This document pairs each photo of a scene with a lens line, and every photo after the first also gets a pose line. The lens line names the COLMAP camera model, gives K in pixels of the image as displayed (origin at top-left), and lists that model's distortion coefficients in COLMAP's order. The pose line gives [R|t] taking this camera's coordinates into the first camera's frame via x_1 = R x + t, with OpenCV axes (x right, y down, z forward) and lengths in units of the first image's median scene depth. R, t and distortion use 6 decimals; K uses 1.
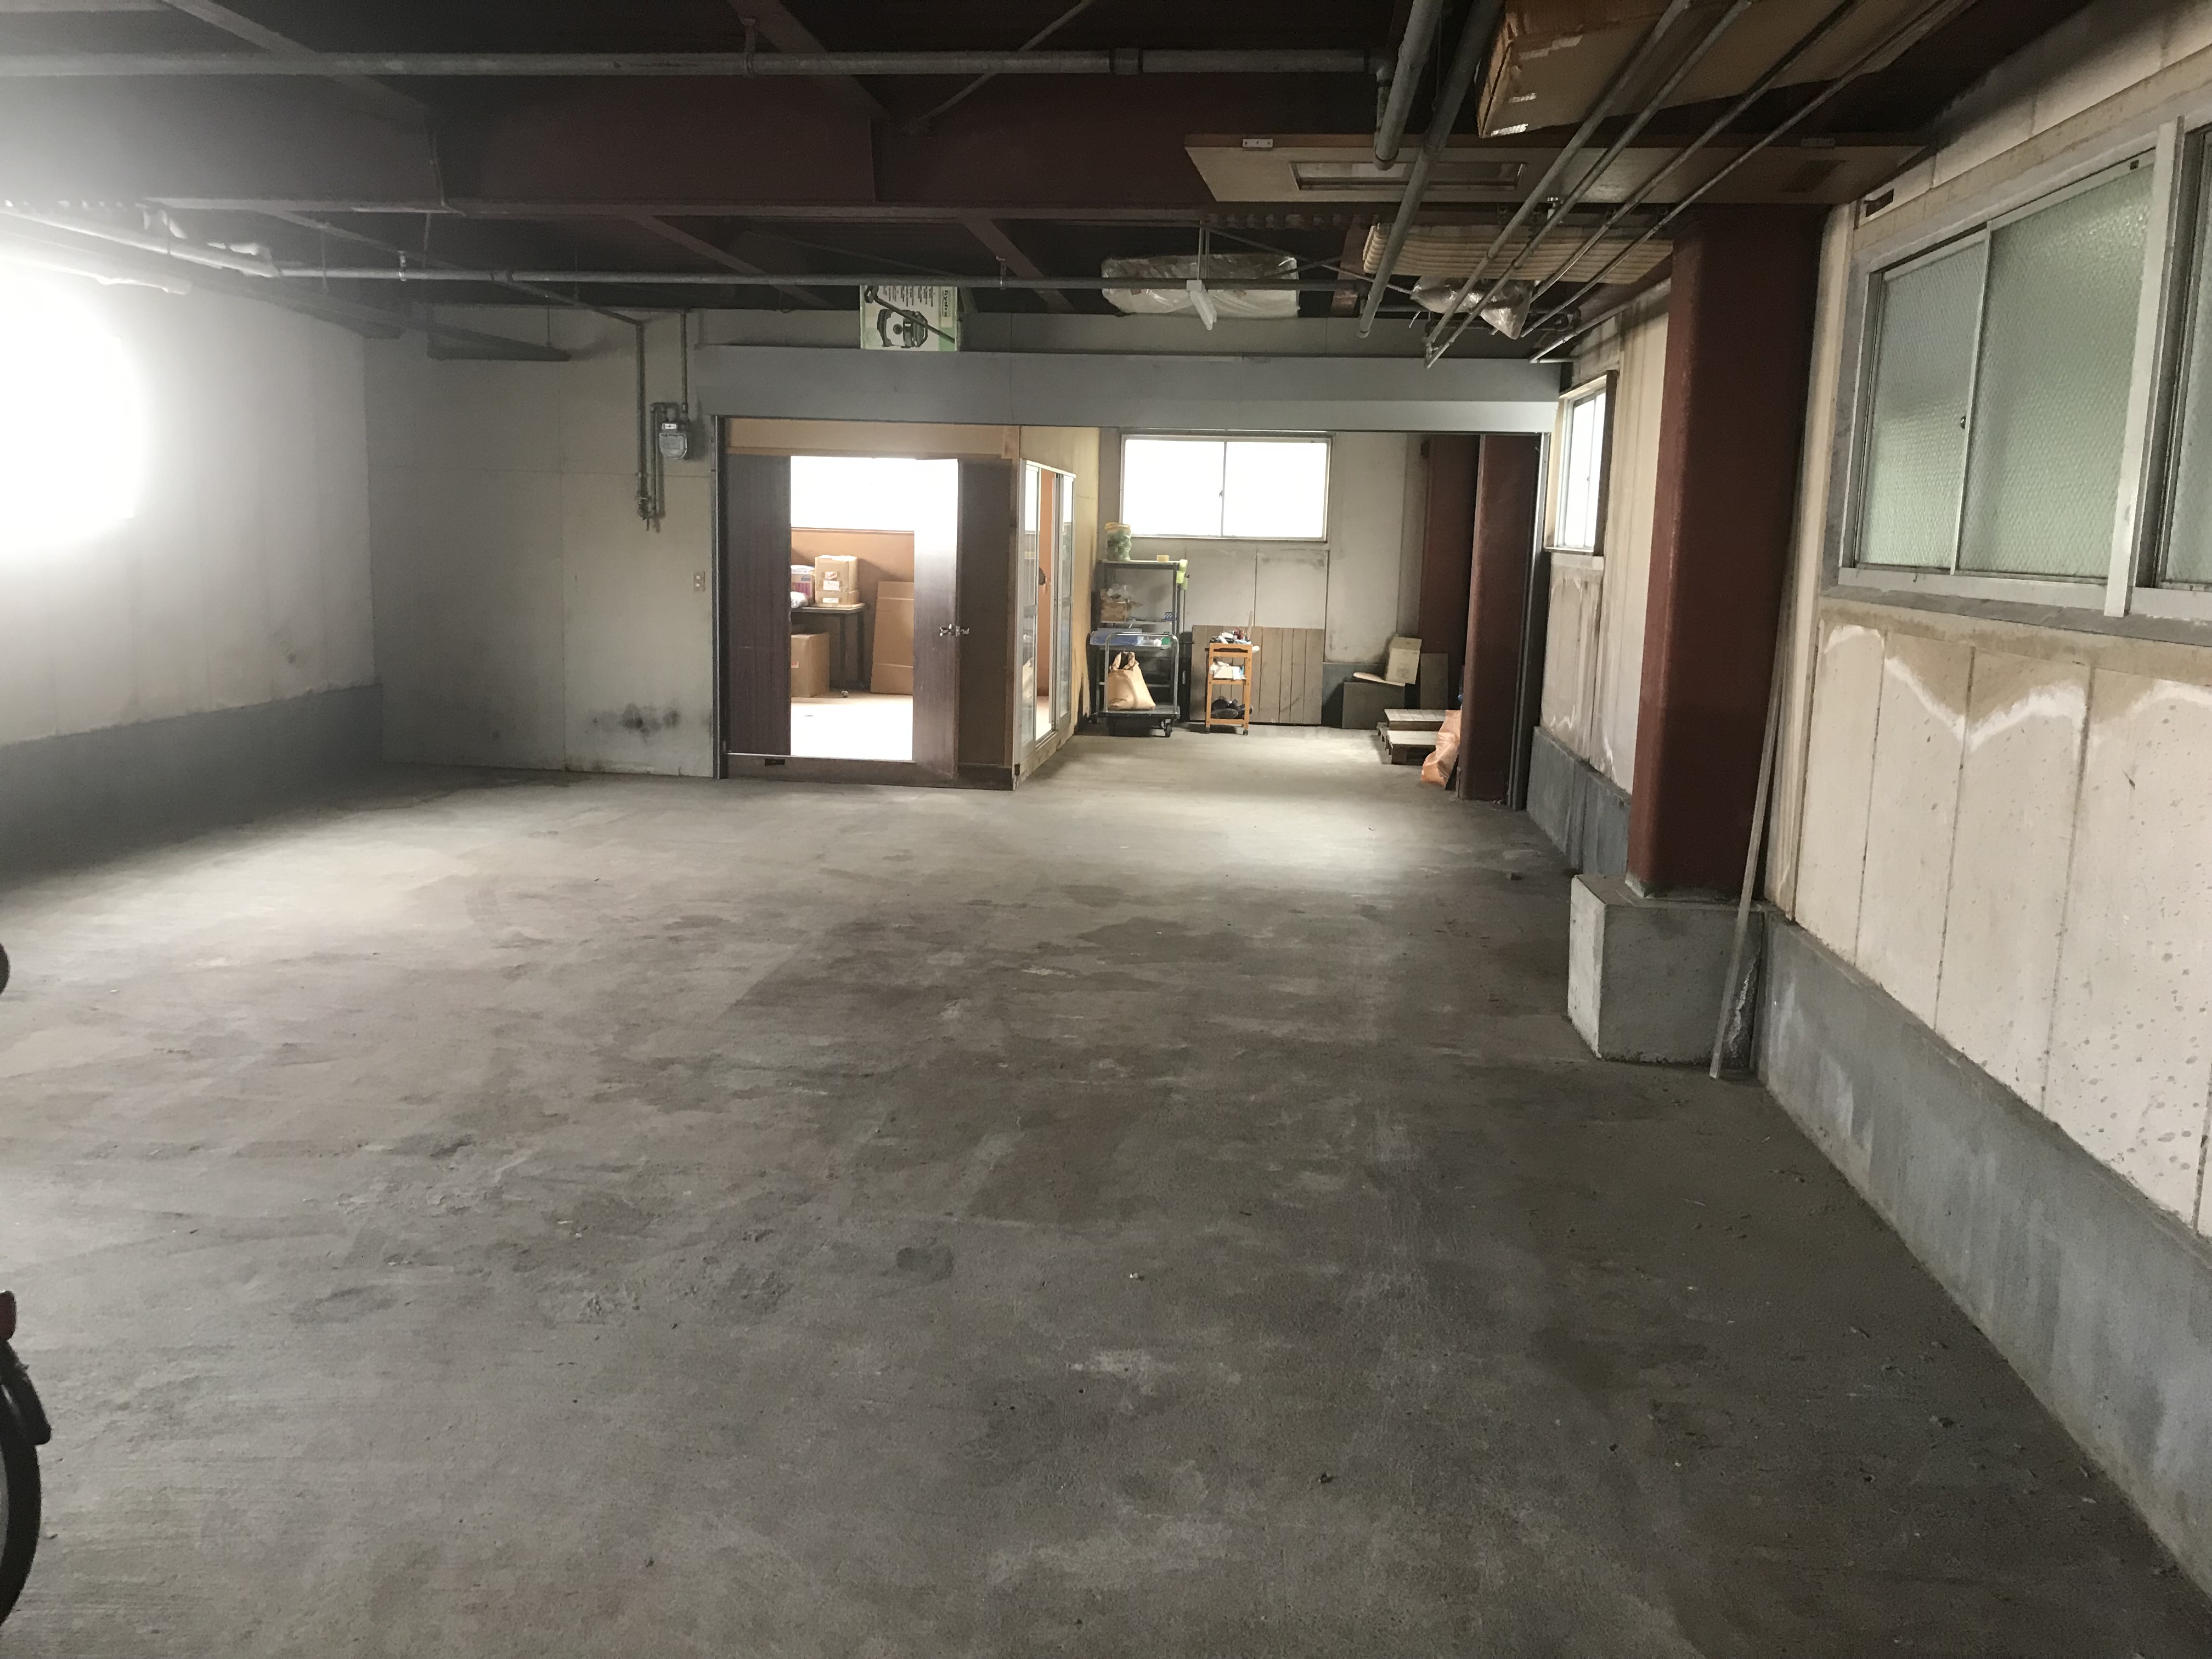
lens RADIAL K [[1812.2, 0, 1091.4], [0, 1812.2, 823.4], [0, 0, 1]] dist [0.021425, -0.012683]
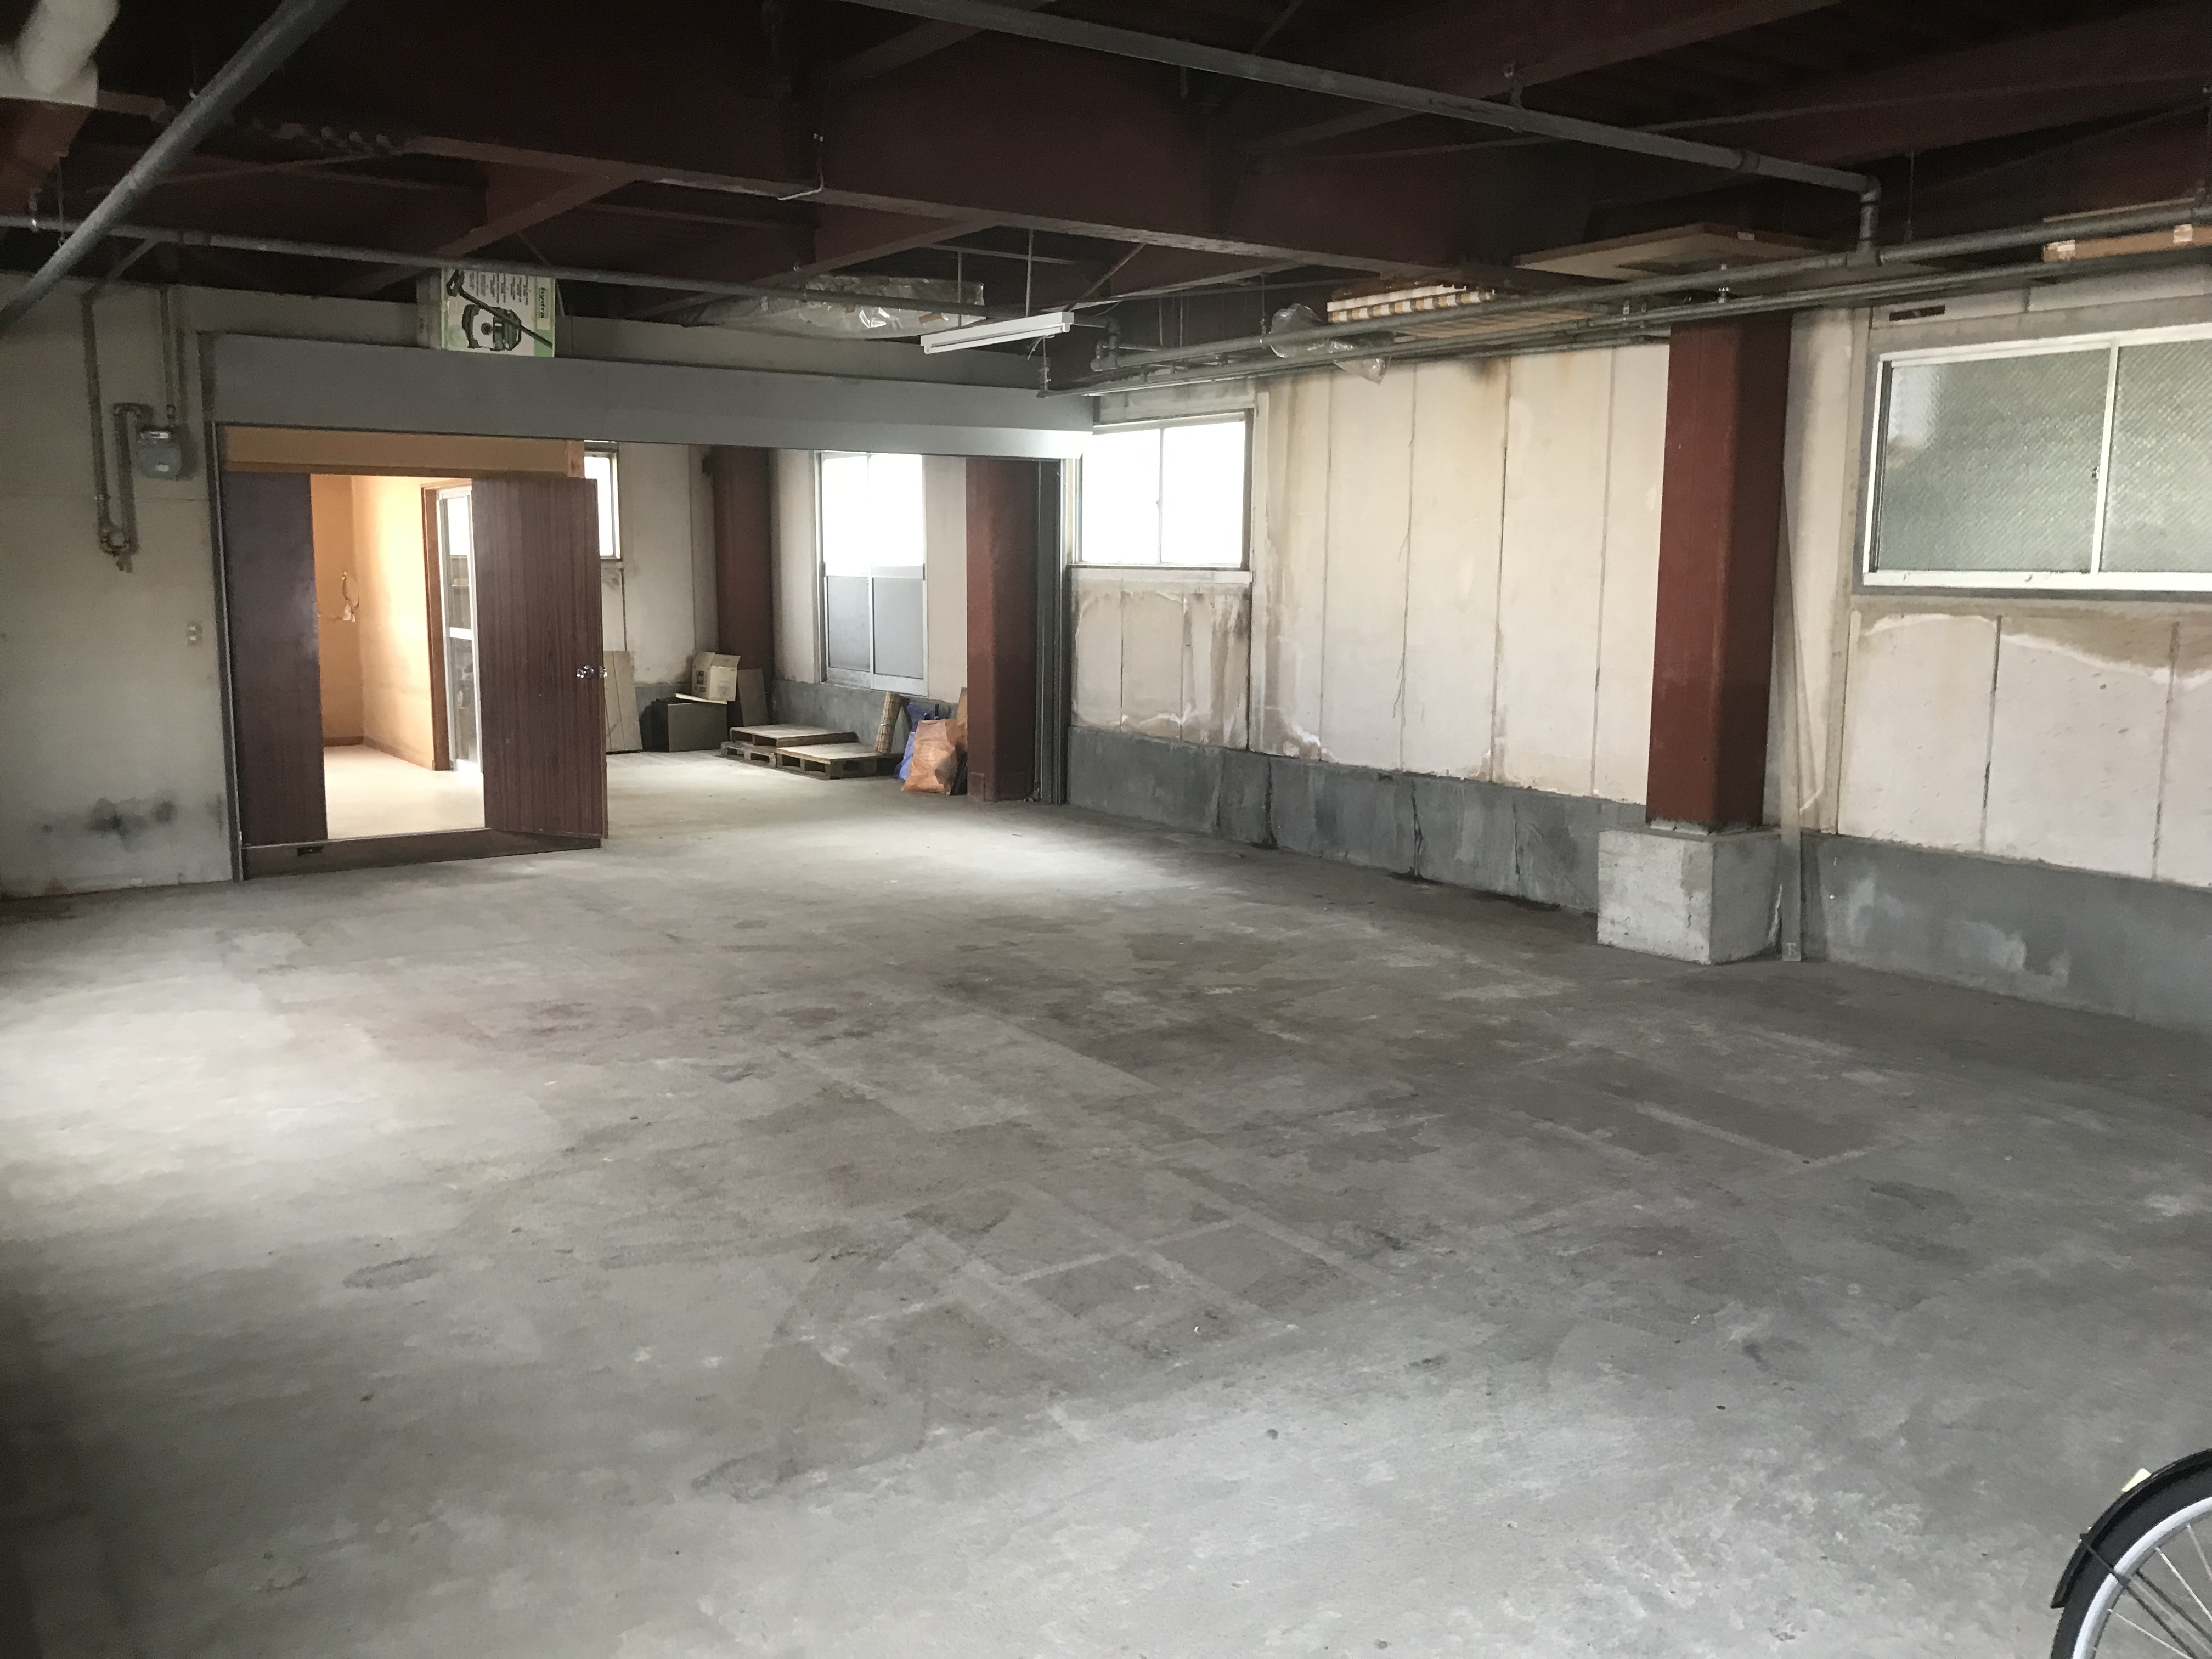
lens RADIAL K [[1812.2, 0, 1087.3], [0, 1812.2, 825.4], [0, 0, 1]] dist [0.021425, -0.012683]
pose [[0.756141, -0.120638, 0.643192, -0.432672], [0.121130, 0.991679, 0.043599, -0.038274], [-0.643100, 0.044943, 0.764462, 0.154384]]
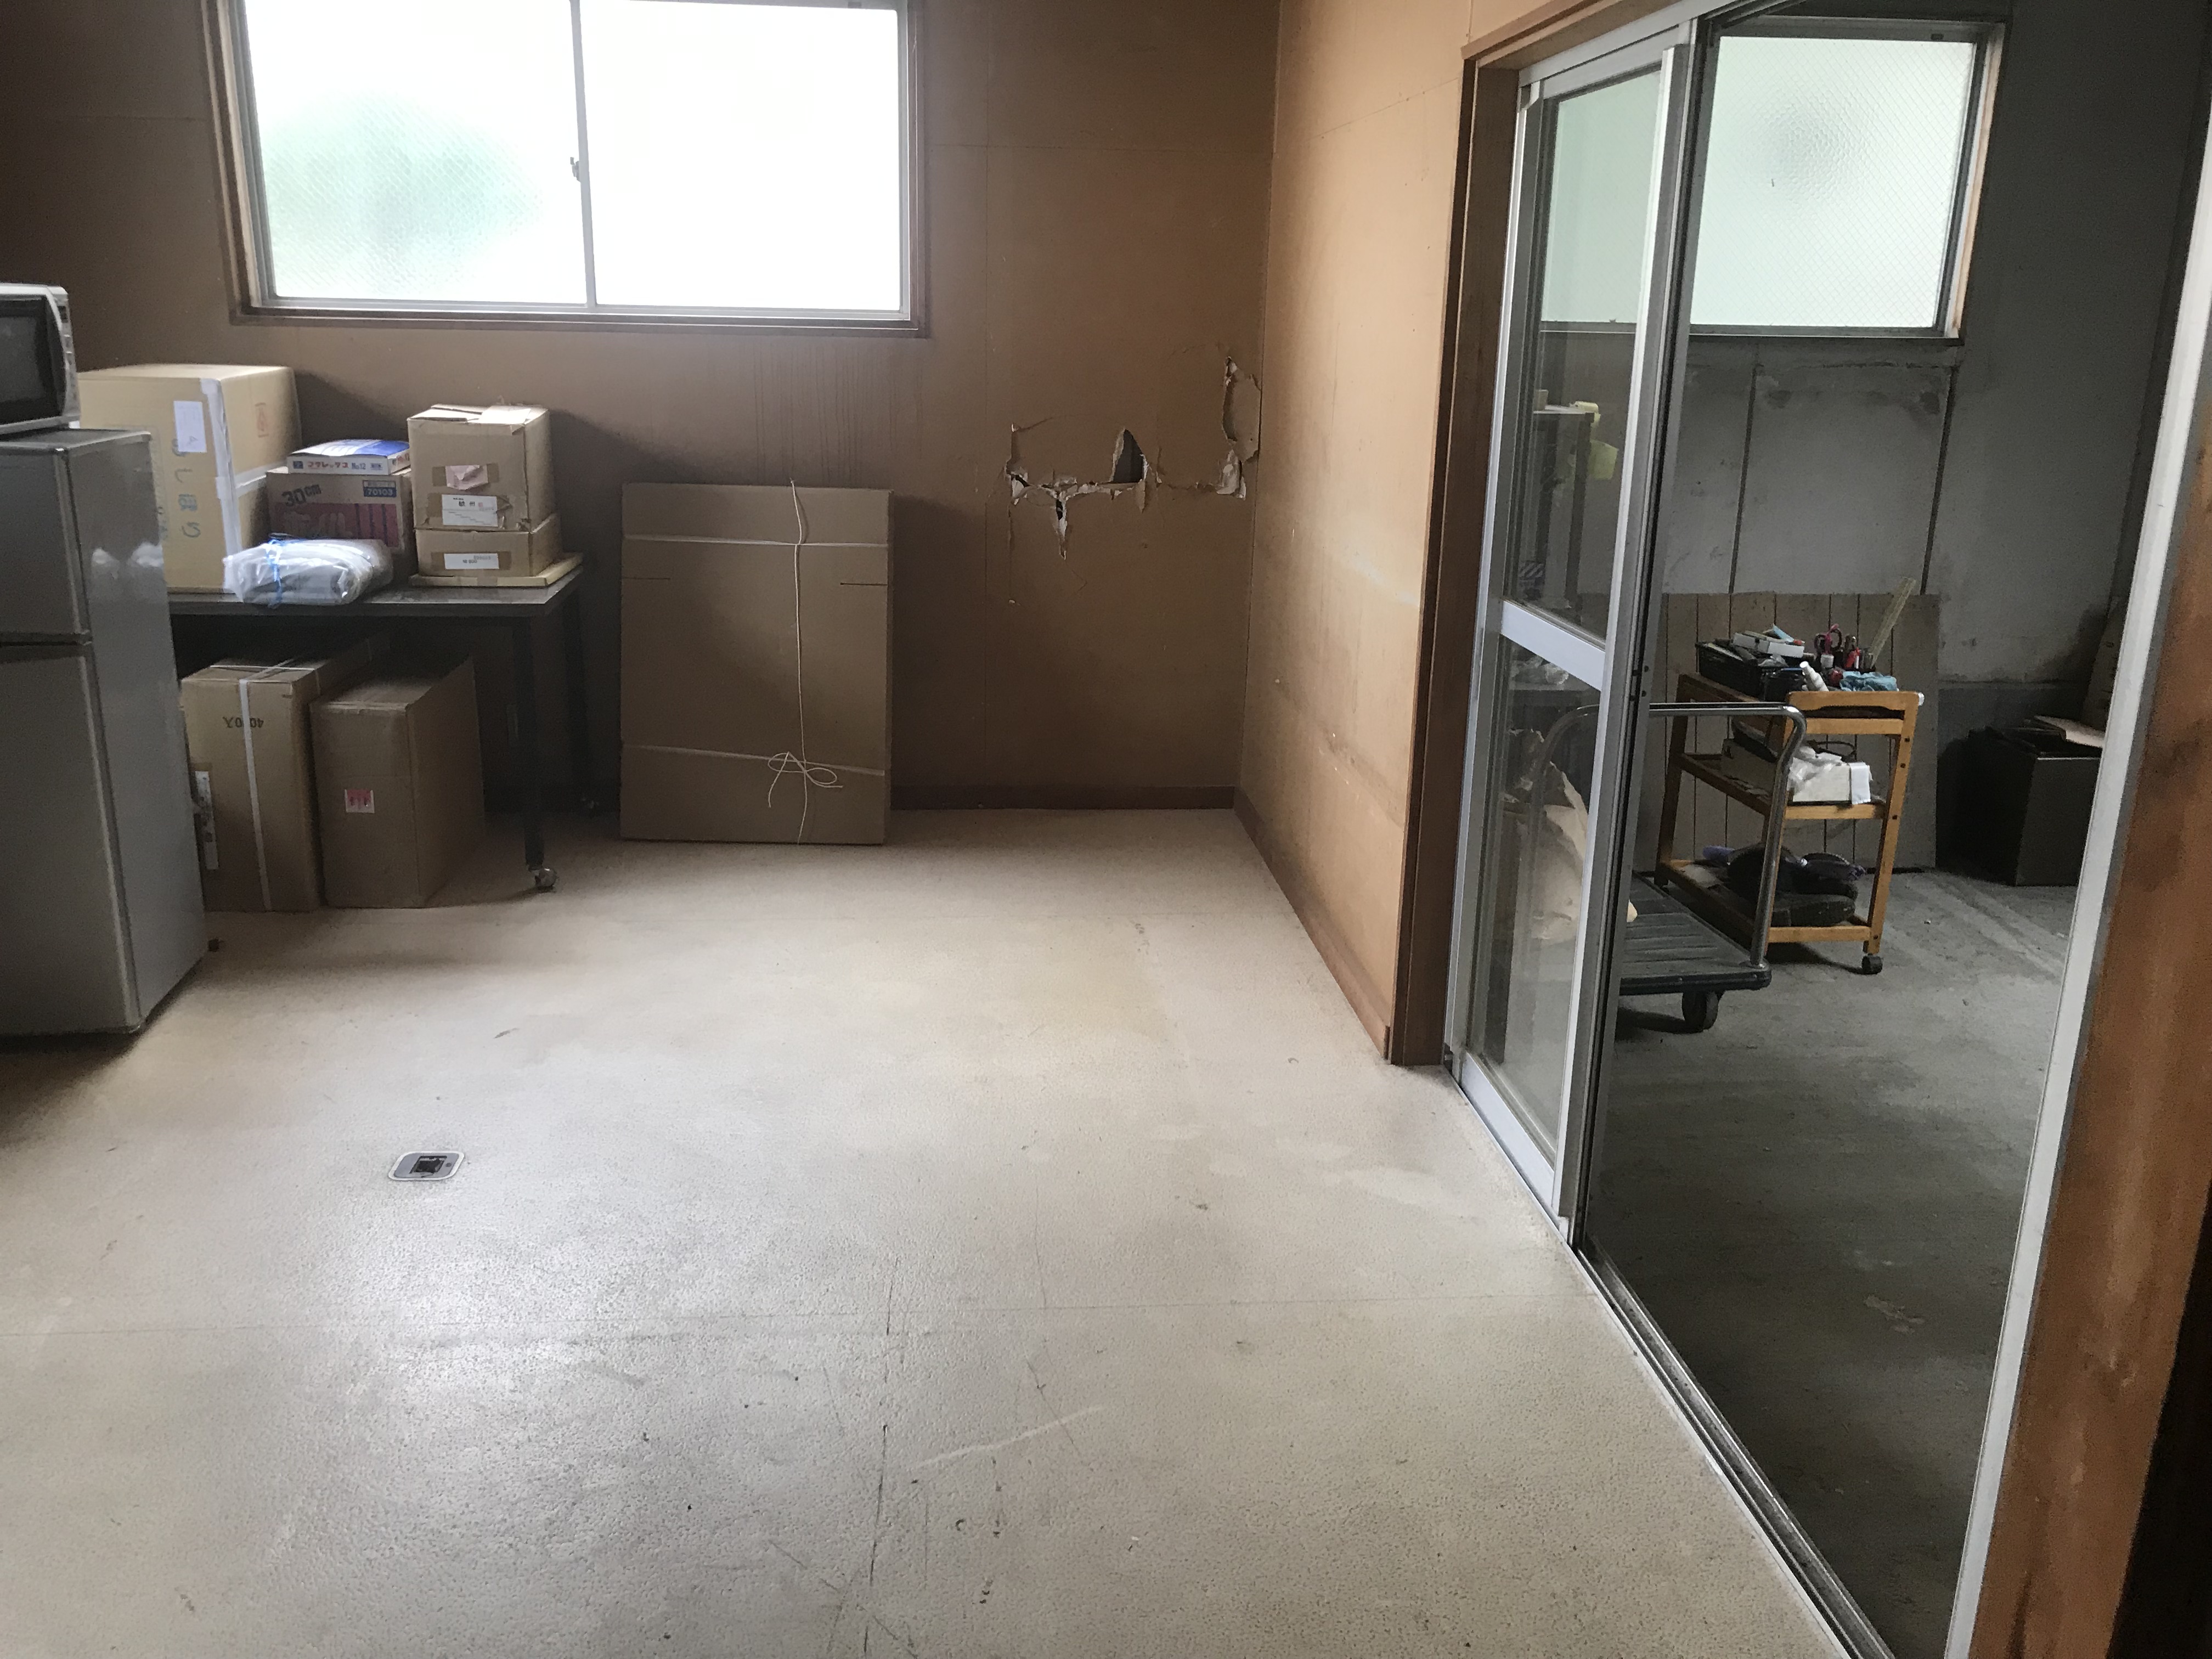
lens RADIAL K [[1812.2, 0, 1087.5], [0, 1812.2, 841.2], [0, 0, 1]] dist [0.021425, -0.012683]
pose [[0.982496, -0.059957, 0.176373, -0.134864], [0.037782, 0.991247, 0.126498, -0.151025], [-0.182413, -0.117620, 0.976161, 0.926370]]
